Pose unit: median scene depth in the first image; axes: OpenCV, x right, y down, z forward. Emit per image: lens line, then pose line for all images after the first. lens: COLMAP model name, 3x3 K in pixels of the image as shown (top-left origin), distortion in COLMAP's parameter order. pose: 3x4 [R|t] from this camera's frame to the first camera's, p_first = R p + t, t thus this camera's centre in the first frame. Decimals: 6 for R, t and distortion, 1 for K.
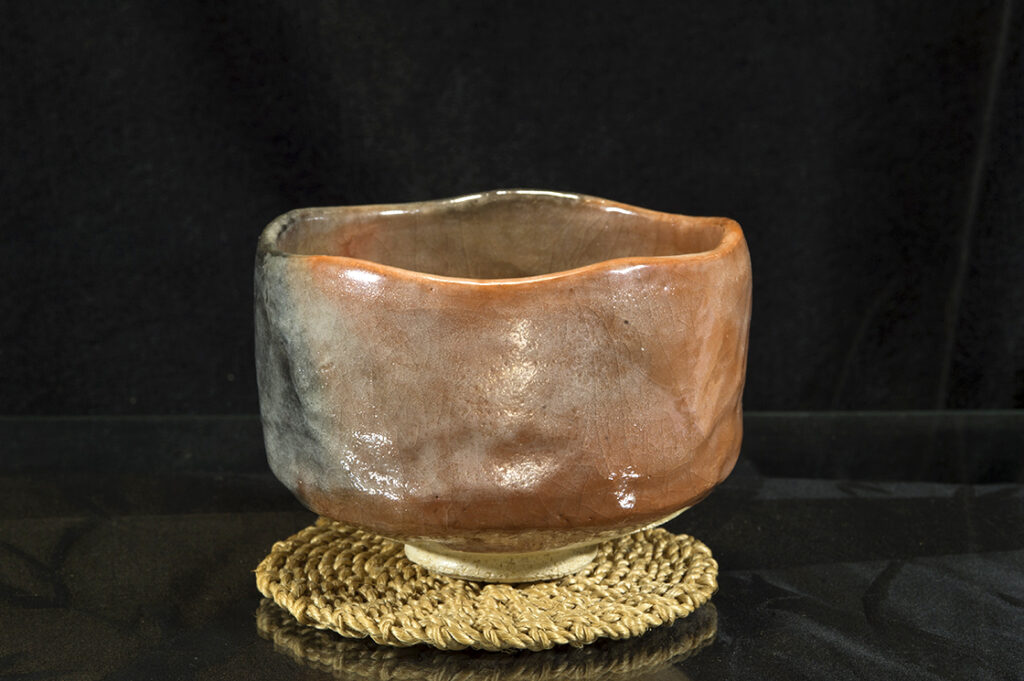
lens RADIAL K [[3108.8, 0, 513.6], [0, 3108.8, 342.1], [0, 0, 1]] dist [0.157985, 0.000000]
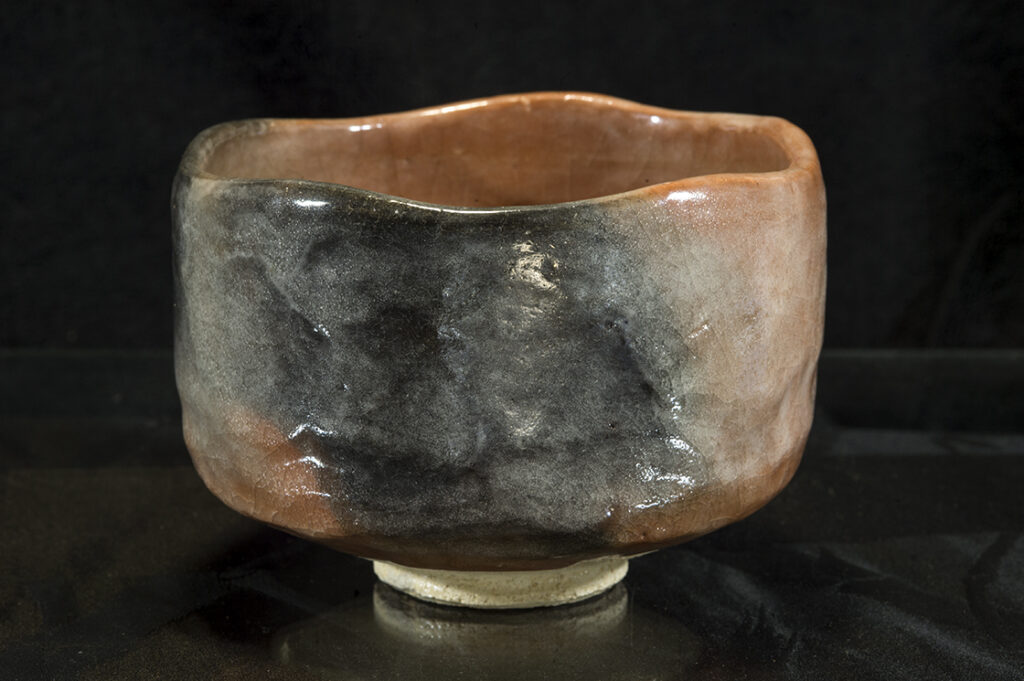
lens RADIAL K [[3108.8, 0, 515.6], [0, 3108.8, 335.9], [0, 0, 1]] dist [0.157985, 0.000000]
pose [[0.999584, 0.005406, -0.028333, 0.022846], [-0.005355, 0.999984, 0.001854, 0.020970], [0.028343, -0.001702, 0.999597, 0.227417]]
